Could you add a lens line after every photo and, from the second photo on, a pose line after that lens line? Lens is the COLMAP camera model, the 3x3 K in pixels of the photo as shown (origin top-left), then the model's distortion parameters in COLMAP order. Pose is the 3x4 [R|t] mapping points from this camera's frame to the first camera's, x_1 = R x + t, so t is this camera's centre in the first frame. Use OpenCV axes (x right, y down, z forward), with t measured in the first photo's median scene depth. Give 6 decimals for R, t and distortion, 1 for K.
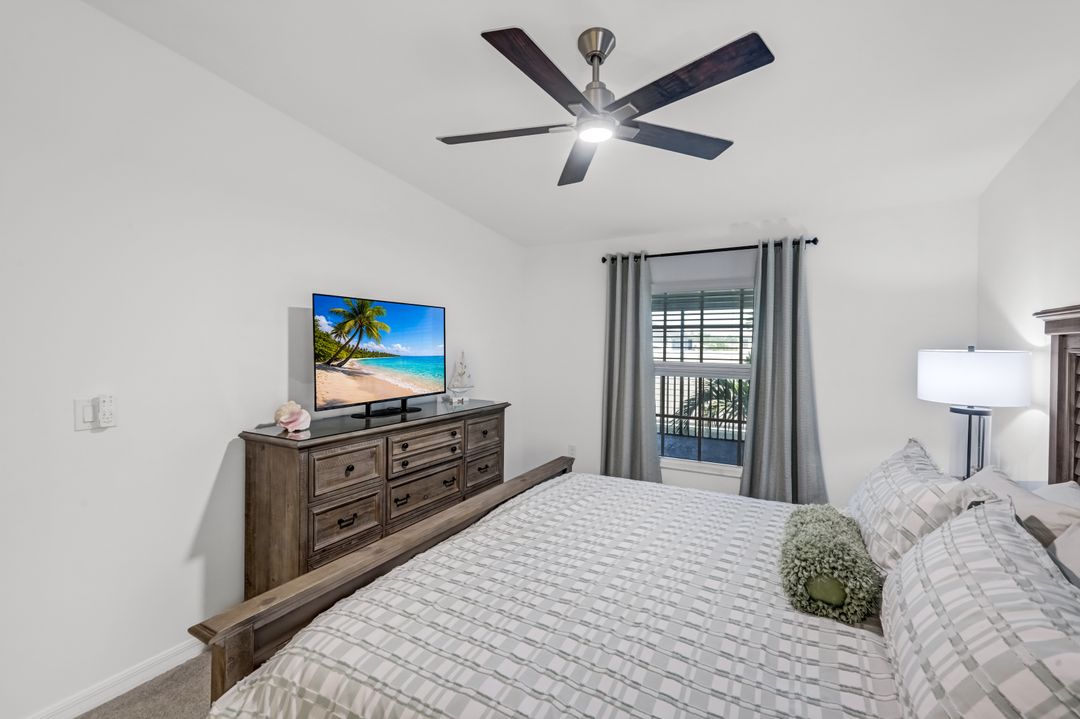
lens RADIAL K [[452.3, 0, 539.9], [0, 452.3, 331.9], [0, 0, 1]] dist [0.000880, 0.000112]
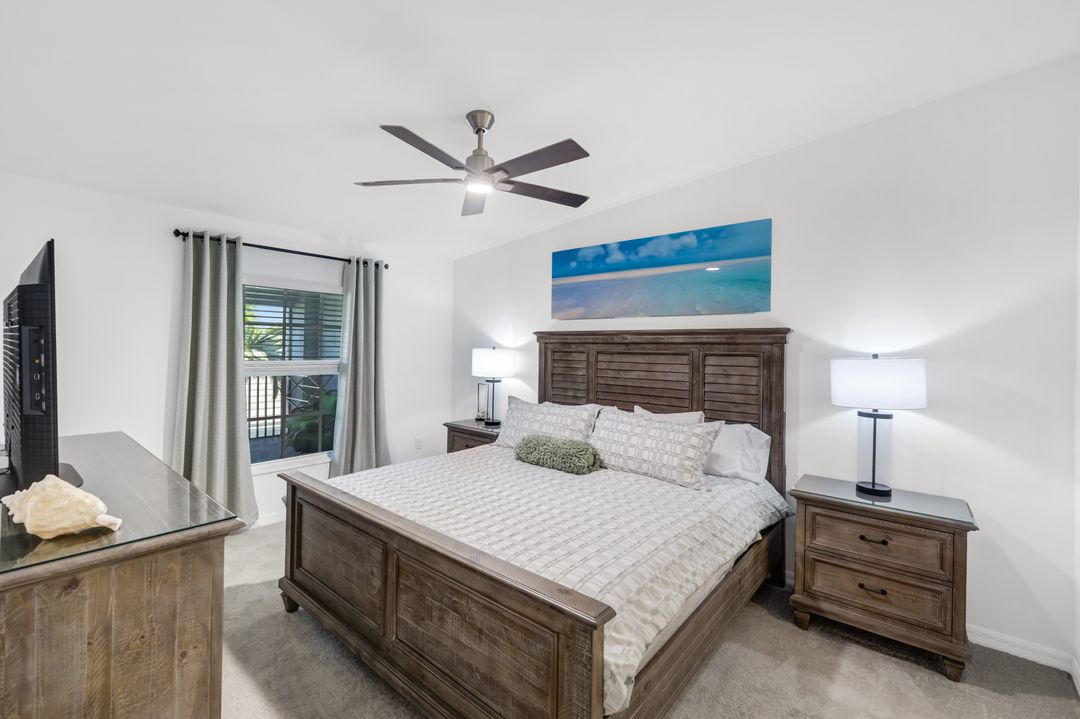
lens RADIAL K [[427.4, 0, 539.9], [0, 427.4, 339.6], [0, 0, 1]] dist [0.000447, -0.015179]
pose [[0.232109, 0.013297, 0.972599, -0.501065], [-0.042098, 0.999107, -0.003613, -0.000145], [-0.971778, -0.040105, 0.232461, 0.264890]]
